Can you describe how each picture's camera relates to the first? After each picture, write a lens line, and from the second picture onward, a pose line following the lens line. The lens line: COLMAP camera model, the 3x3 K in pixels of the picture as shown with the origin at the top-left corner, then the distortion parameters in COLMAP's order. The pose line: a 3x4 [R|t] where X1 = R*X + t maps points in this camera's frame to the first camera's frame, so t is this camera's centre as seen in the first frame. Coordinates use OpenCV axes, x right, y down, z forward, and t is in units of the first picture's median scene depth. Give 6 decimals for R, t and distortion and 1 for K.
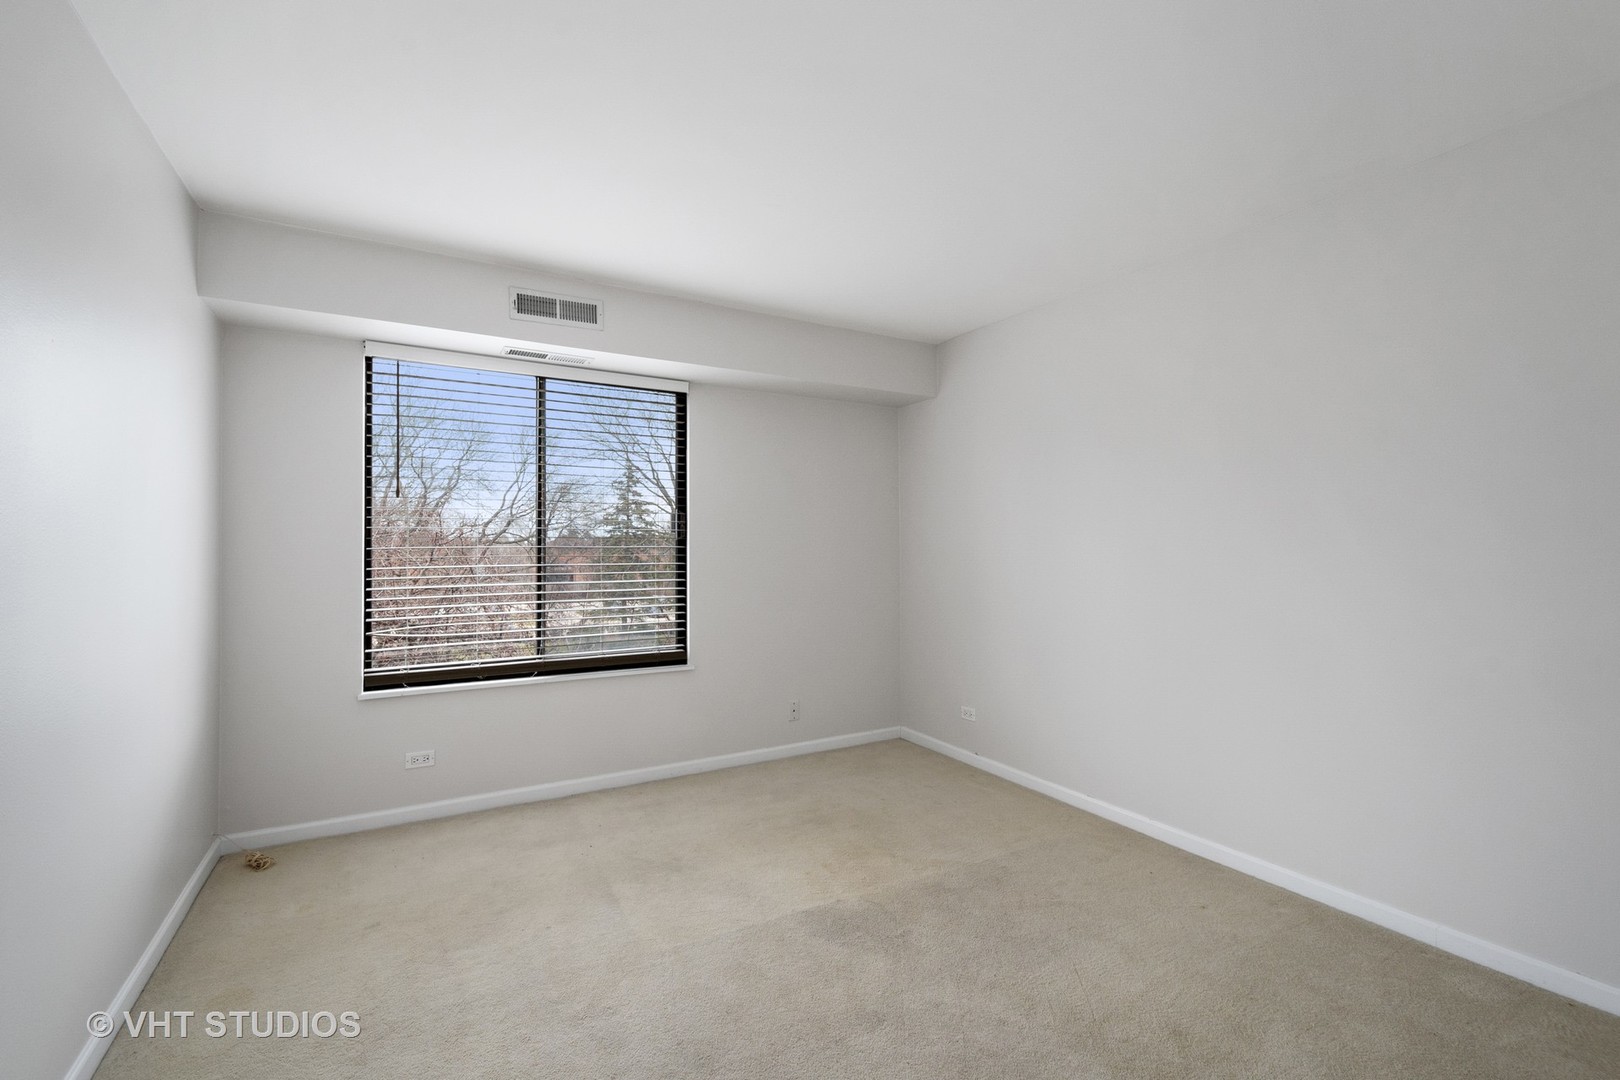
lens RADIAL K [[710.5, 0, 815.7], [0, 710.5, 541.8], [0, 0, 1]] dist [0.004798, 0.000480]
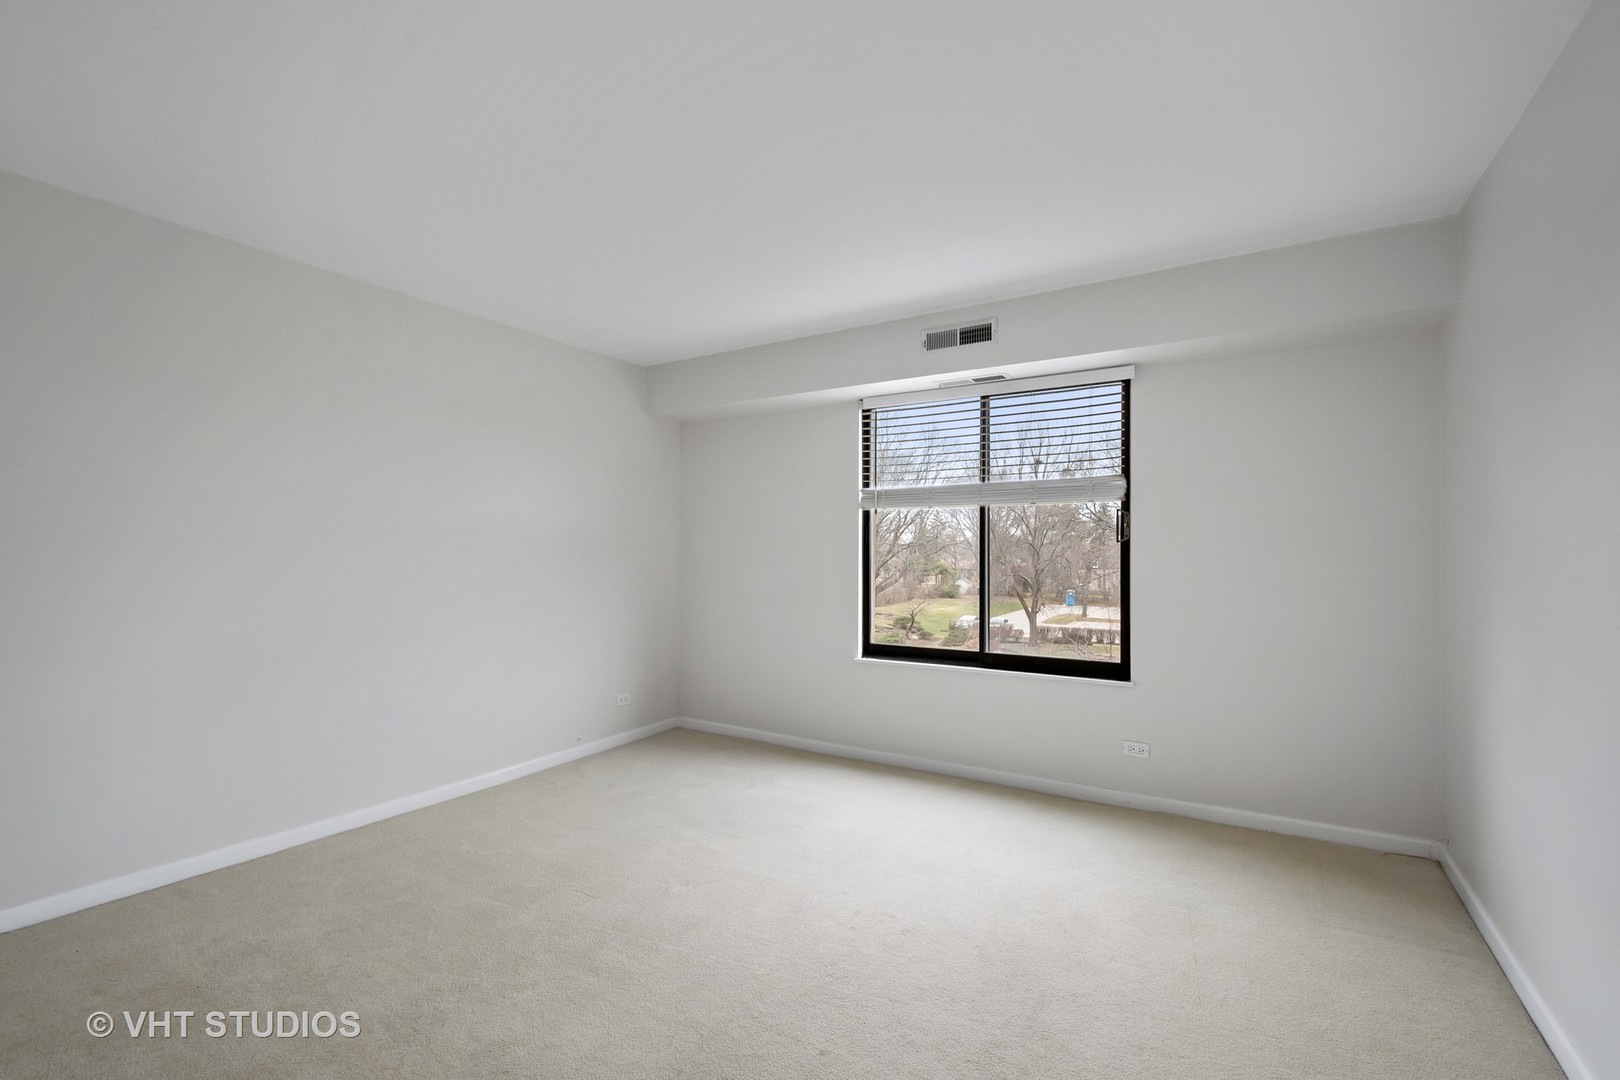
lens RADIAL K [[710.5, 0, 813.9], [0, 710.5, 545.5], [0, 0, 1]] dist [0.004798, 0.000480]
pose [[0.453394, -0.001425, -0.891309, 0.438223], [0.002405, 0.999997, -0.000375, 0.001061], [0.891307, -0.001974, 0.453396, 0.234818]]
